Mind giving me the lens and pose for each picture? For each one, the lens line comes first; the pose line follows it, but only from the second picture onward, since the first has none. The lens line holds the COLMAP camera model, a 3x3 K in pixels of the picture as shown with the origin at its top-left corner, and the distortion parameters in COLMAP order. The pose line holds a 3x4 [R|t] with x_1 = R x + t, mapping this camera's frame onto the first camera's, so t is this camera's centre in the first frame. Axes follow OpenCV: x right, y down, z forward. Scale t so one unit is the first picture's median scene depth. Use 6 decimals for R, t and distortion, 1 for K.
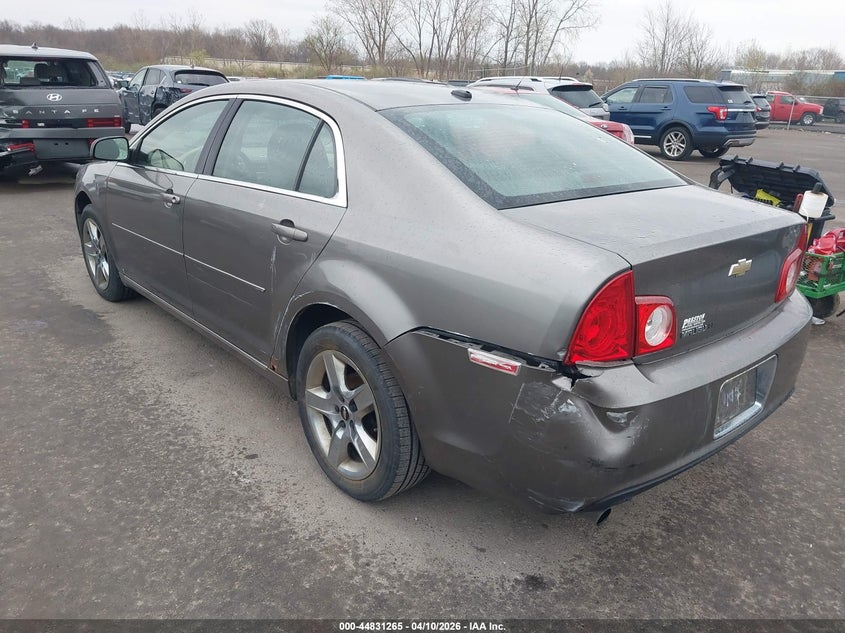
lens RADIAL K [[661.7, 0, 430.0], [0, 661.7, 317.7], [0, 0, 1]] dist [0.062853, -0.111016]
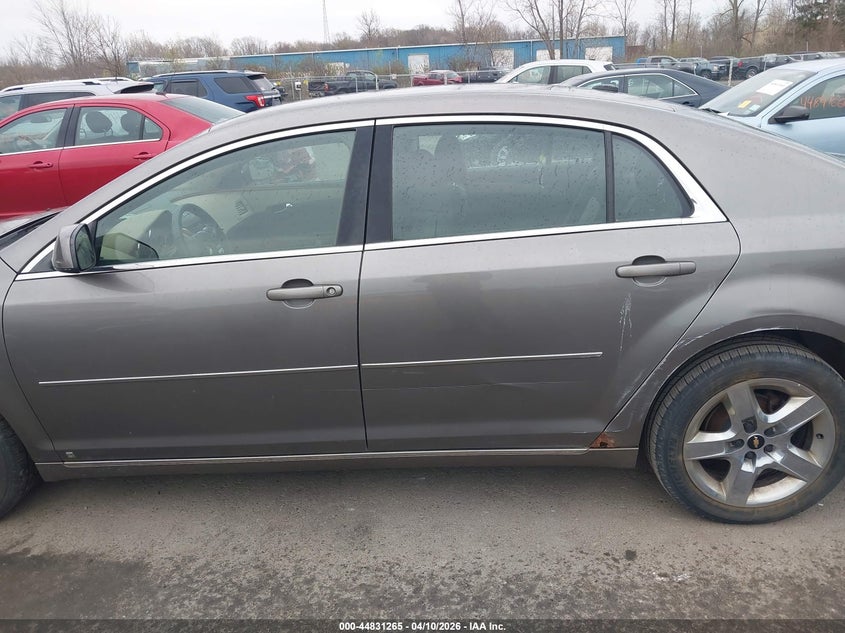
lens RADIAL K [[661.7, 0, 420.4], [0, 661.7, 313.9], [0, 0, 1]] dist [0.062853, -0.111016]
pose [[0.687874, -0.307118, 0.657654, -0.850691], [0.303154, 0.944821, 0.124138, -0.235158], [-0.659490, 0.113979, 0.743022, 0.517048]]
